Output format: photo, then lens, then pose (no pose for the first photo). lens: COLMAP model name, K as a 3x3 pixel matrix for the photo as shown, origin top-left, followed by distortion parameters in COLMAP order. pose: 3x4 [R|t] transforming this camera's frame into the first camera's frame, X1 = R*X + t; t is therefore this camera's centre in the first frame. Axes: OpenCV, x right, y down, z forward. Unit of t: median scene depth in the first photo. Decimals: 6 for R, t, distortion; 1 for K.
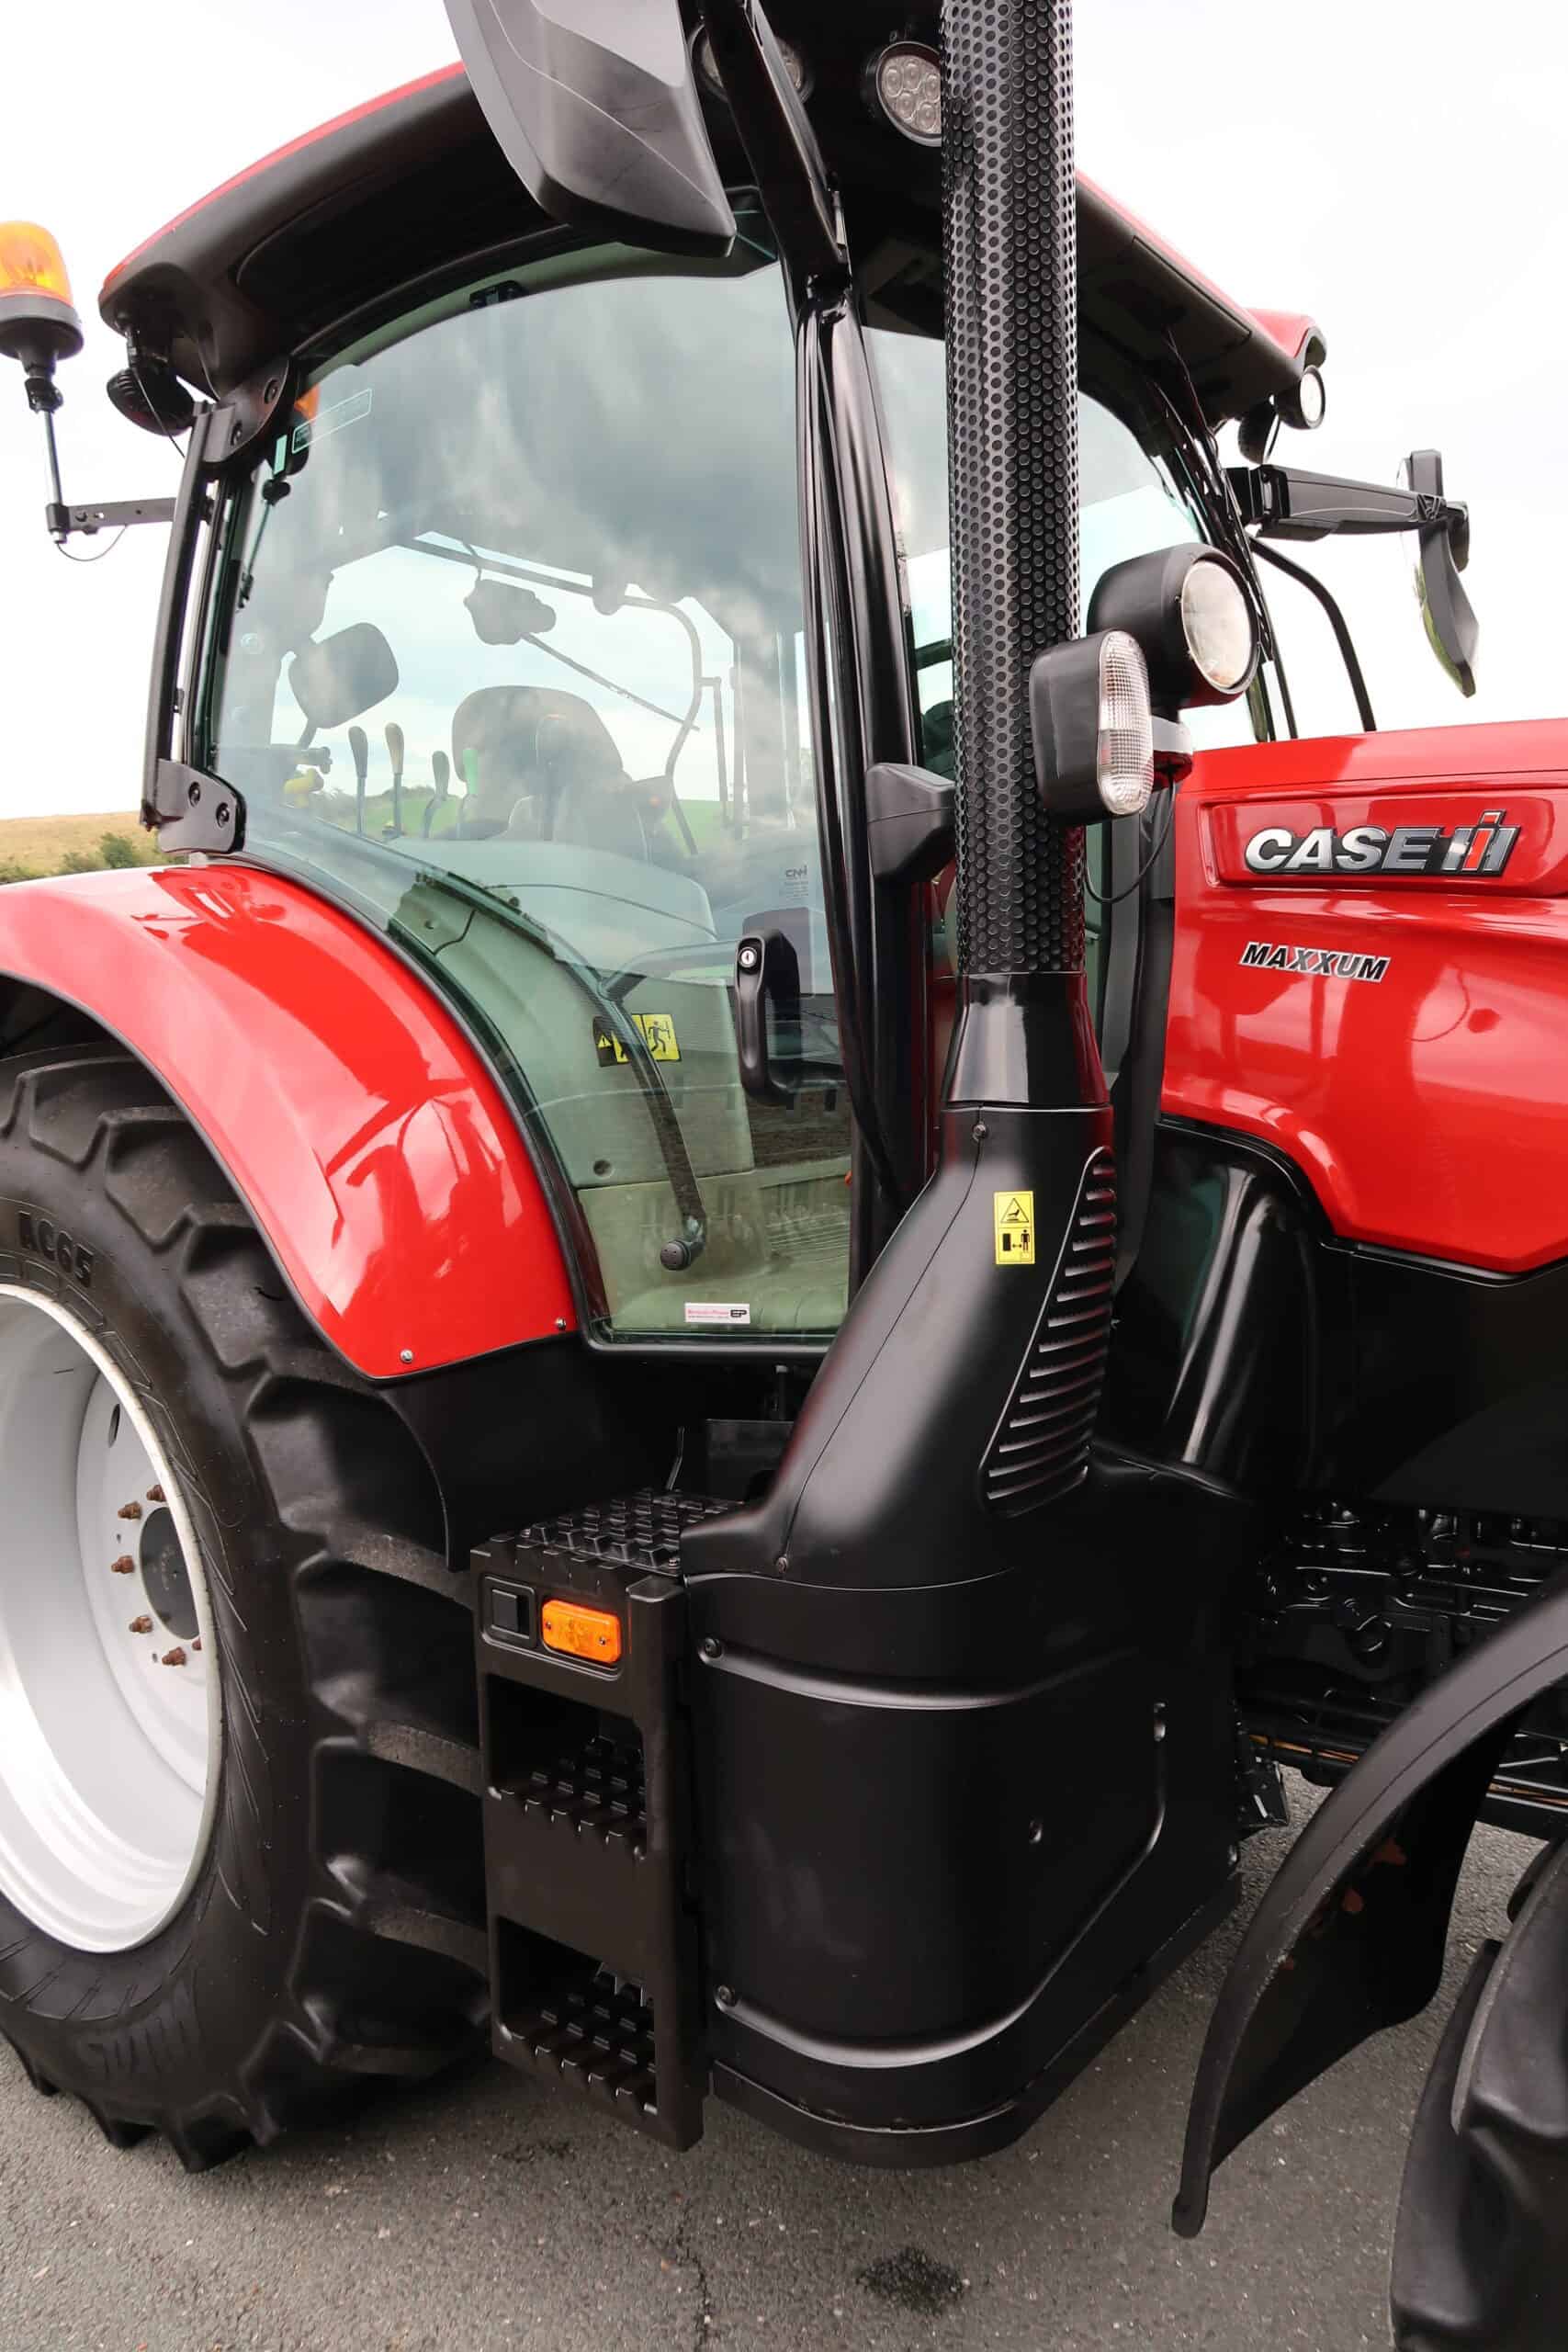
lens RADIAL K [[1632.0, 0, 790.4], [0, 1632.0, 1164.1], [0, 0, 1]] dist [-0.022757, 0.003083]
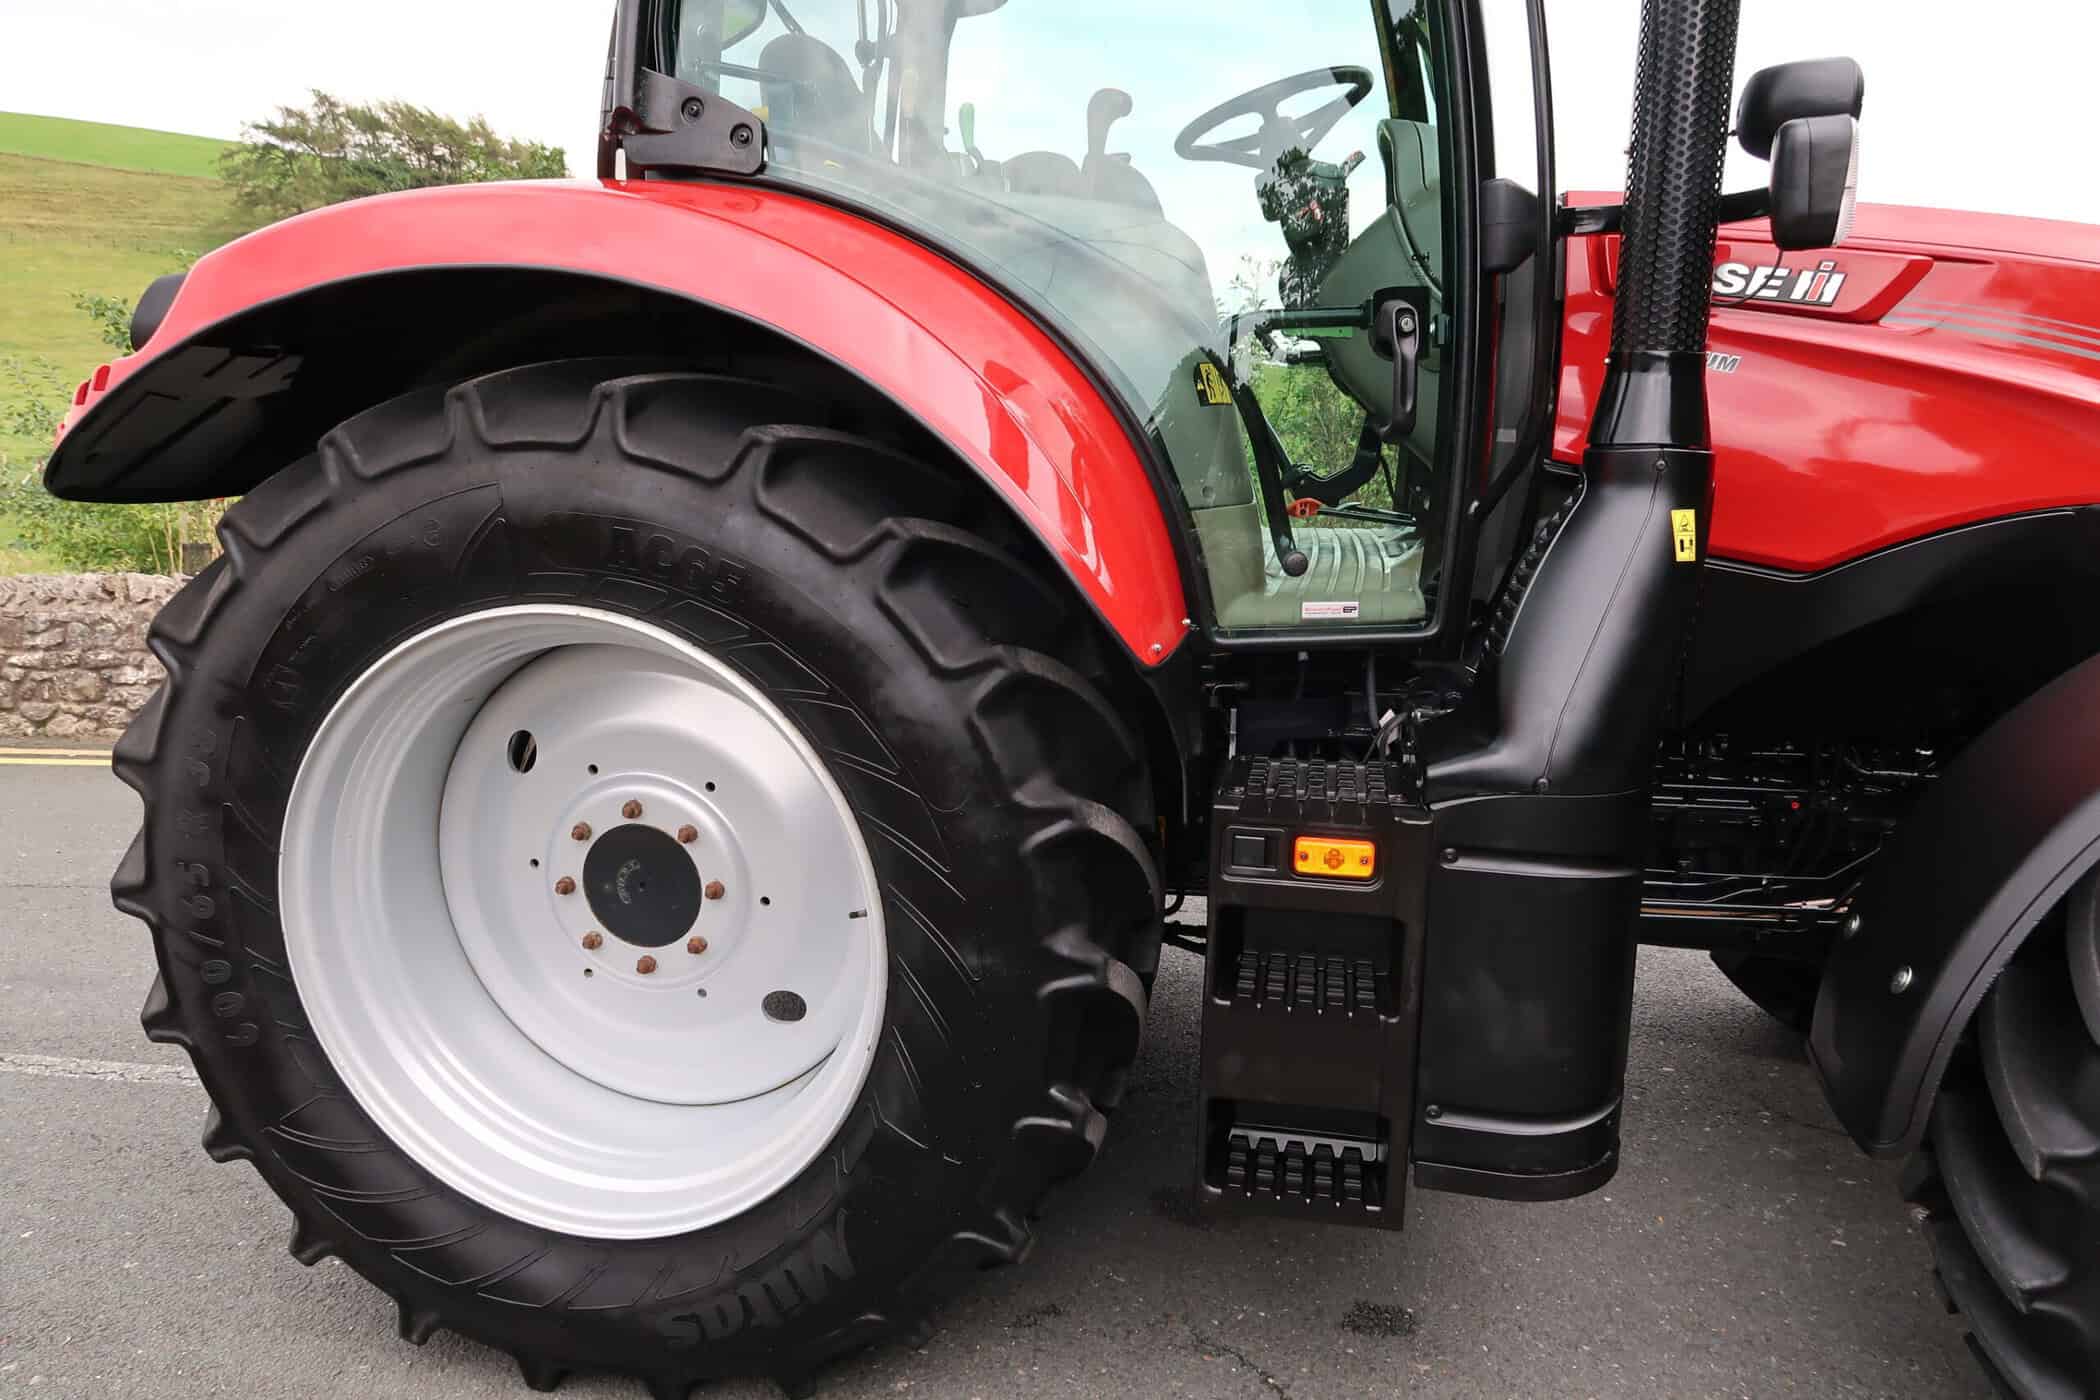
lens RADIAL K [[1456.1, 0, 1049.5], [0, 1456.1, 697.8], [0, 0, 1]] dist [-0.033069, 0.005862]
pose [[0.889027, -0.042977, 0.455832, -0.750216], [-0.009534, 0.993631, 0.112275, 0.035467], [-0.457755, -0.104162, 0.882956, 0.107227]]
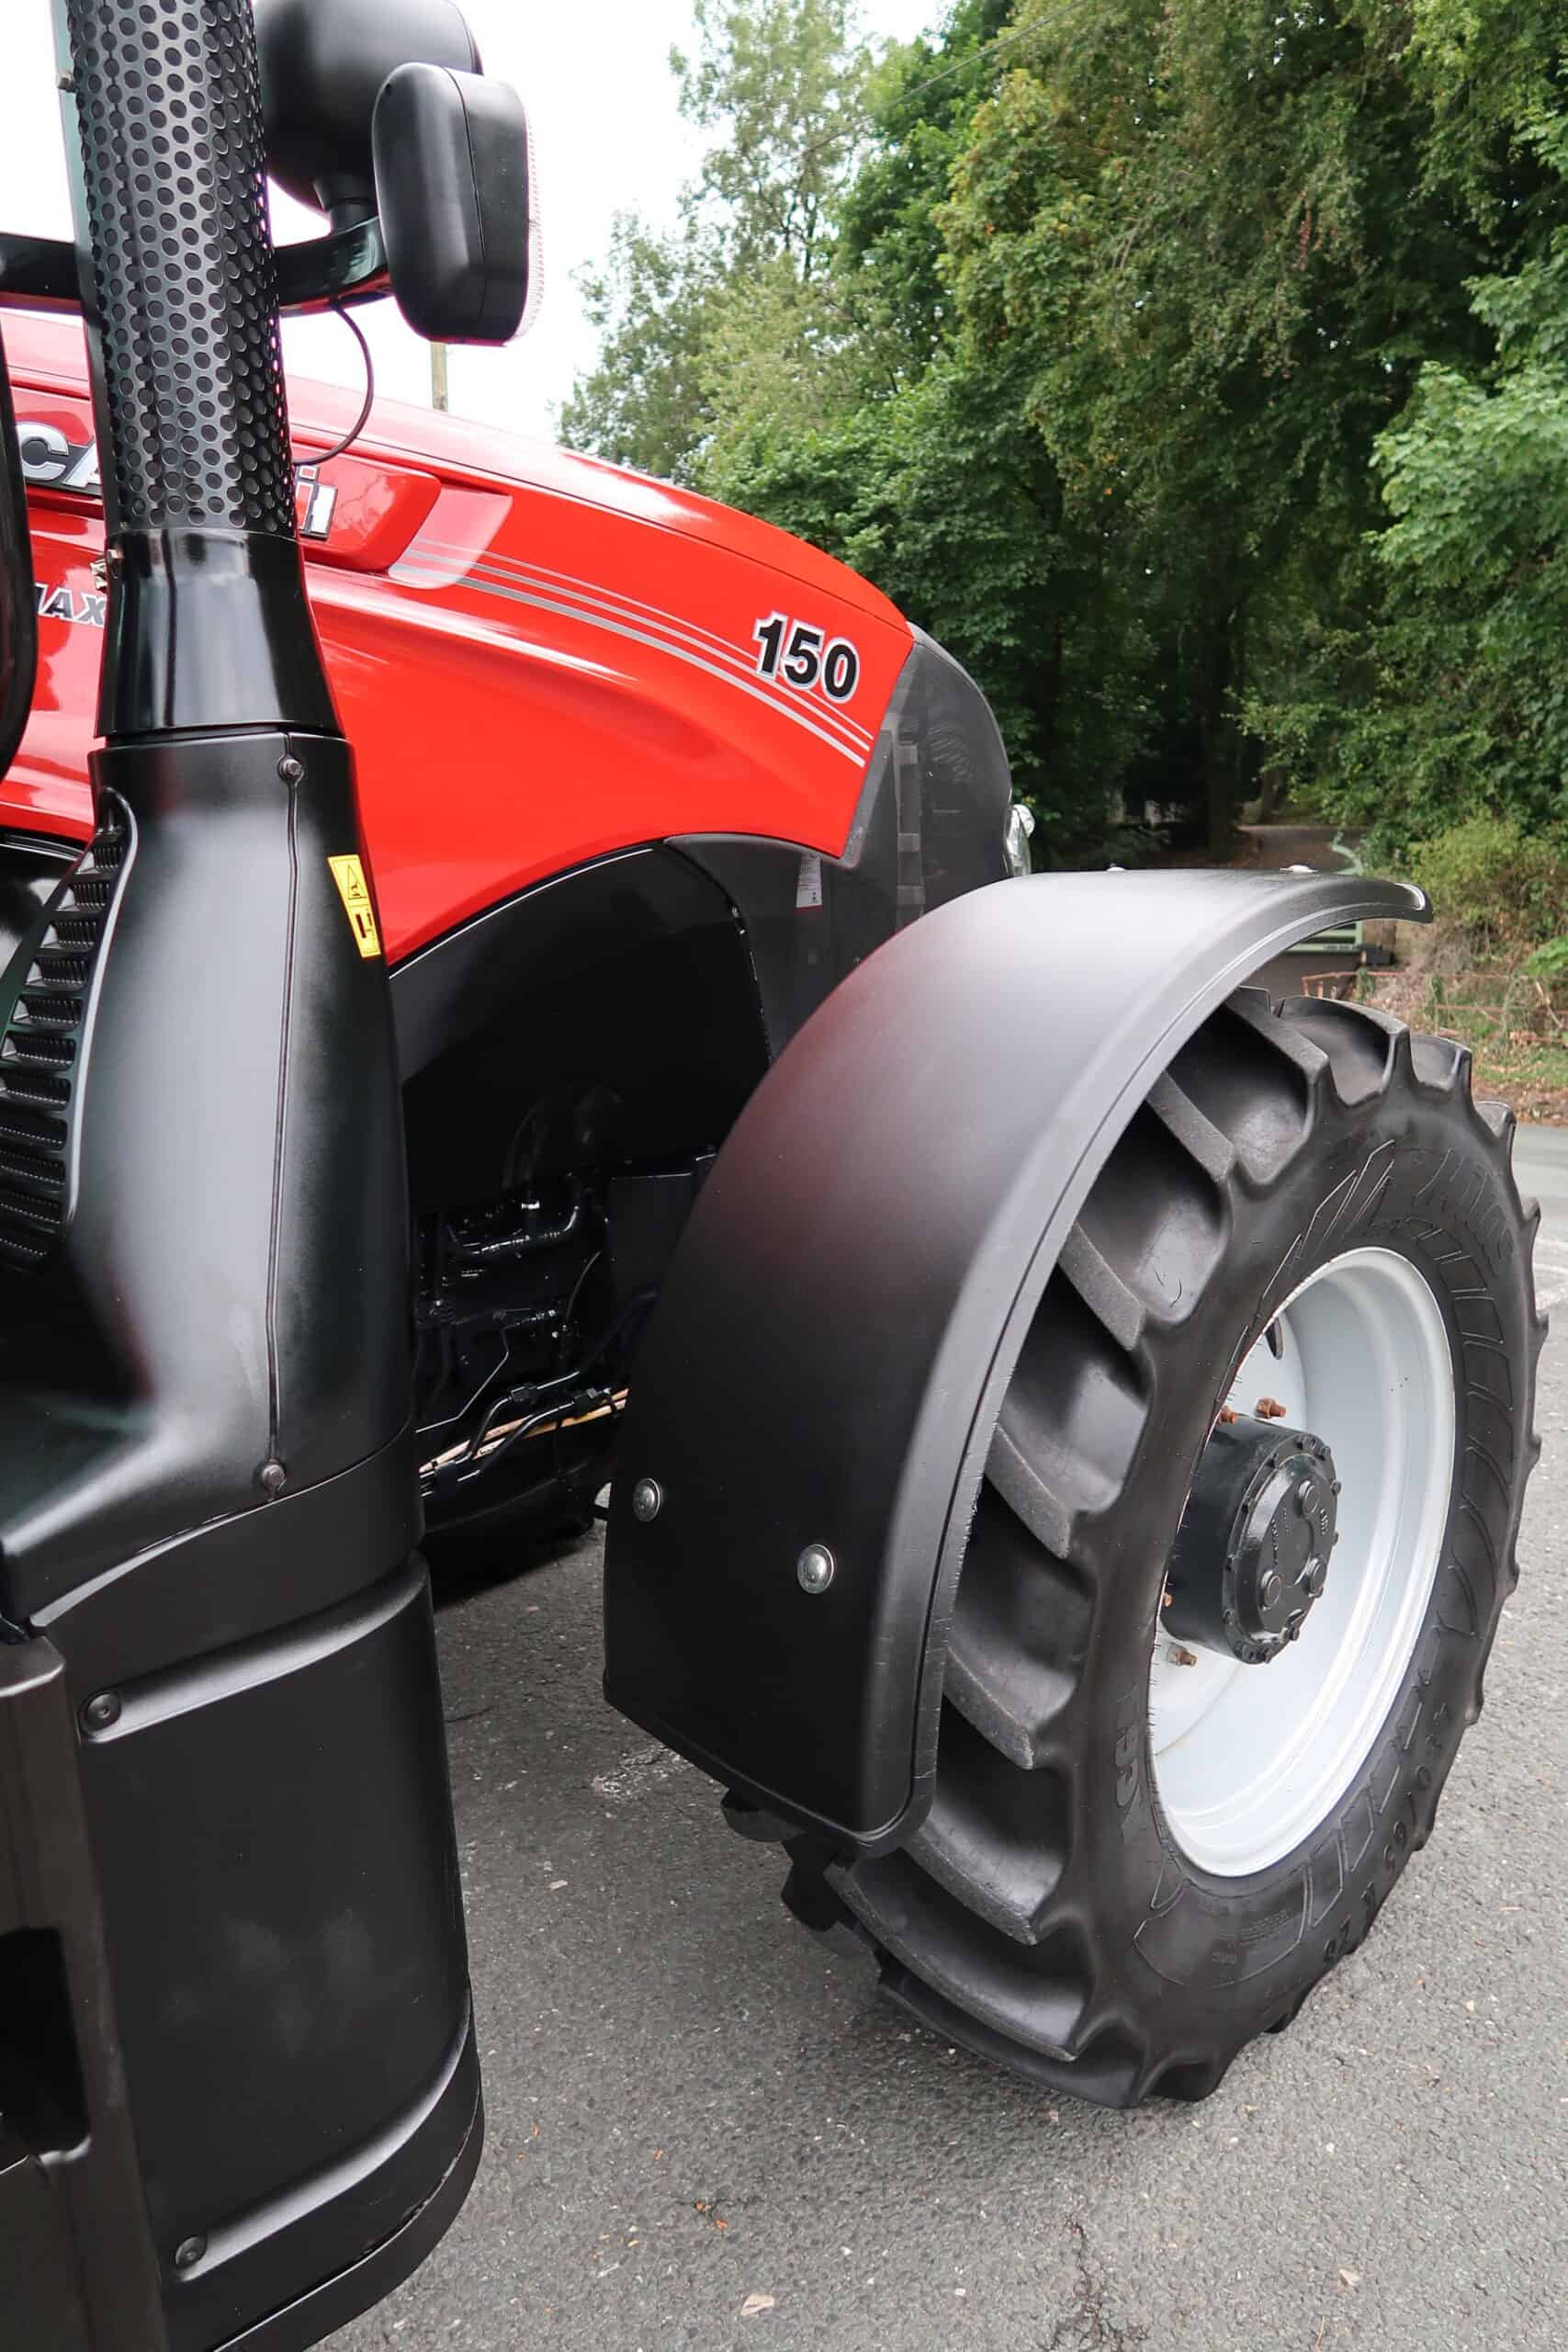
lens RADIAL K [[1621.5, 0, 755.5], [0, 1621.5, 1182.9], [0, 0, 1]] dist [-0.009297, -0.006598]
pose [[0.121539, -0.185111, 0.975173, -0.453505], [0.112701, 0.978676, 0.171730, 0.044211], [-0.986168, 0.089031, 0.139810, 0.595272]]
